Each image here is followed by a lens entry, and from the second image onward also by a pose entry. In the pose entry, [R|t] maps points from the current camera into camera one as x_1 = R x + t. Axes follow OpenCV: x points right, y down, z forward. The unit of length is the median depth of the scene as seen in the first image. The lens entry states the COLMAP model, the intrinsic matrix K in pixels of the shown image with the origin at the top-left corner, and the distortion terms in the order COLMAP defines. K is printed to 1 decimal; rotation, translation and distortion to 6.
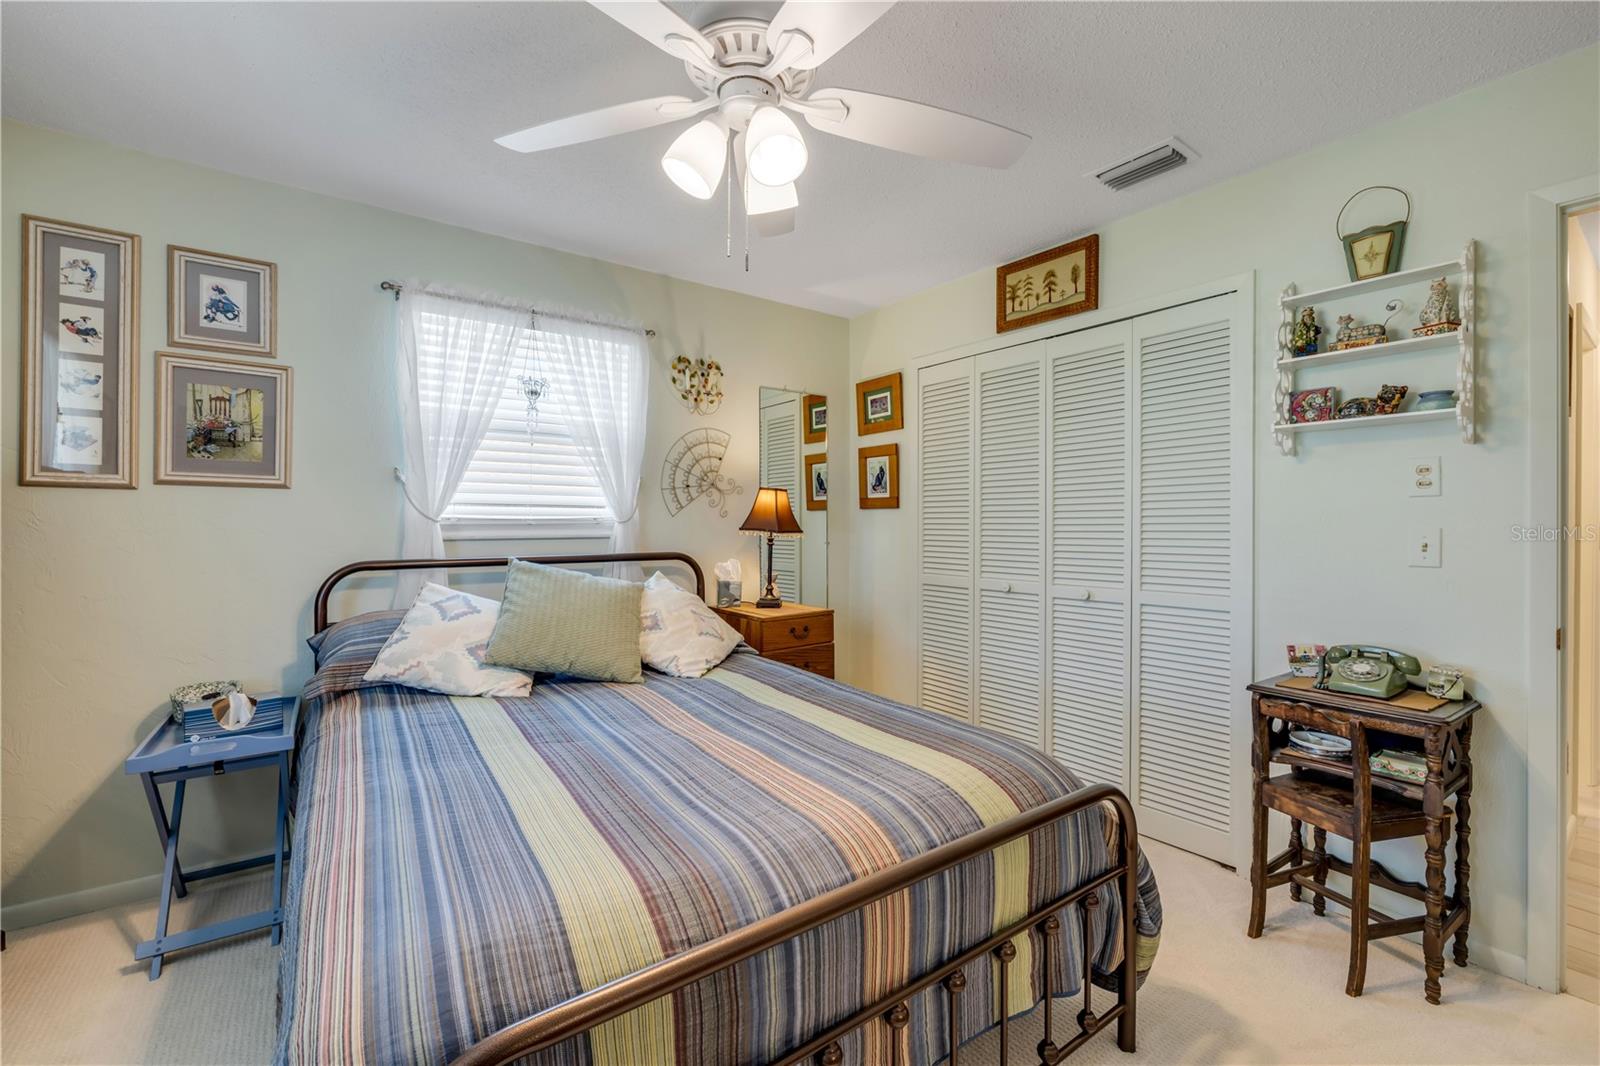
lens RADIAL K [[670.8, 0, 795.4], [0, 670.8, 523.5], [0, 0, 1]] dist [-0.000861, -0.000190]
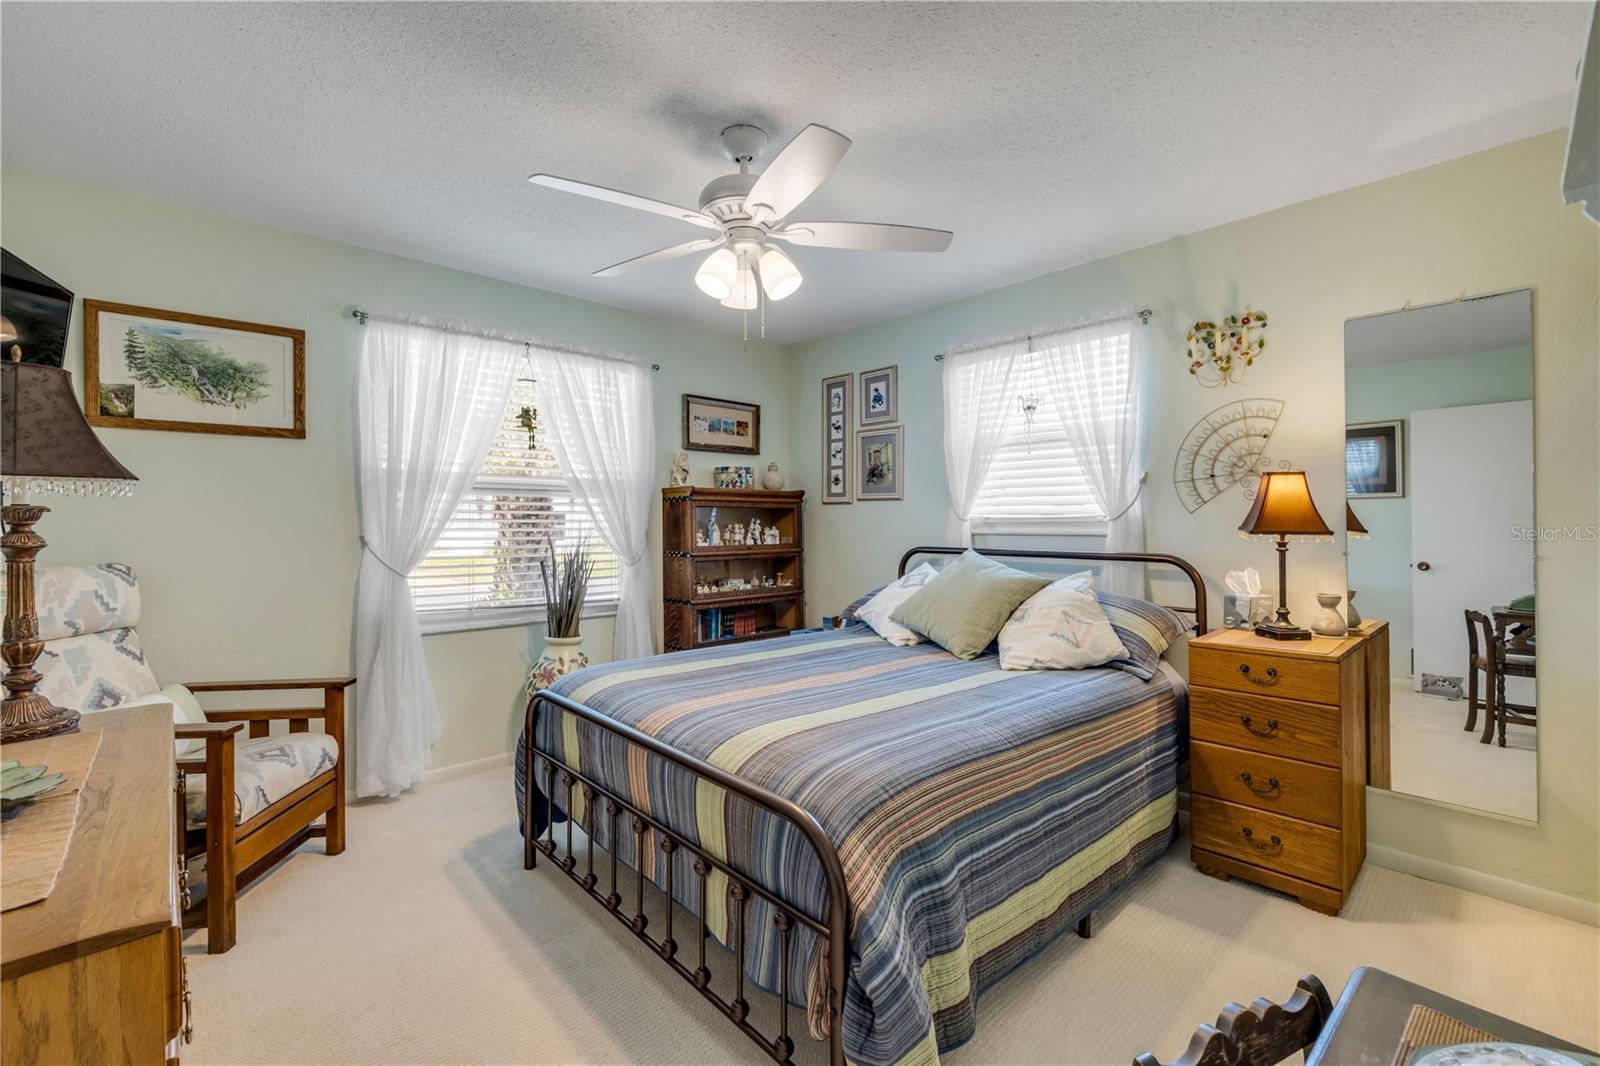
lens RADIAL K [[670.8, 0, 795.2], [0, 670.8, 525.3], [0, 0, 1]] dist [-0.000861, -0.000190]
pose [[0.118482, 0.006037, -0.992938, 0.665268], [0.001540, 0.999979, 0.006264, -0.001404], [0.992955, -0.002271, 0.118471, 0.436642]]
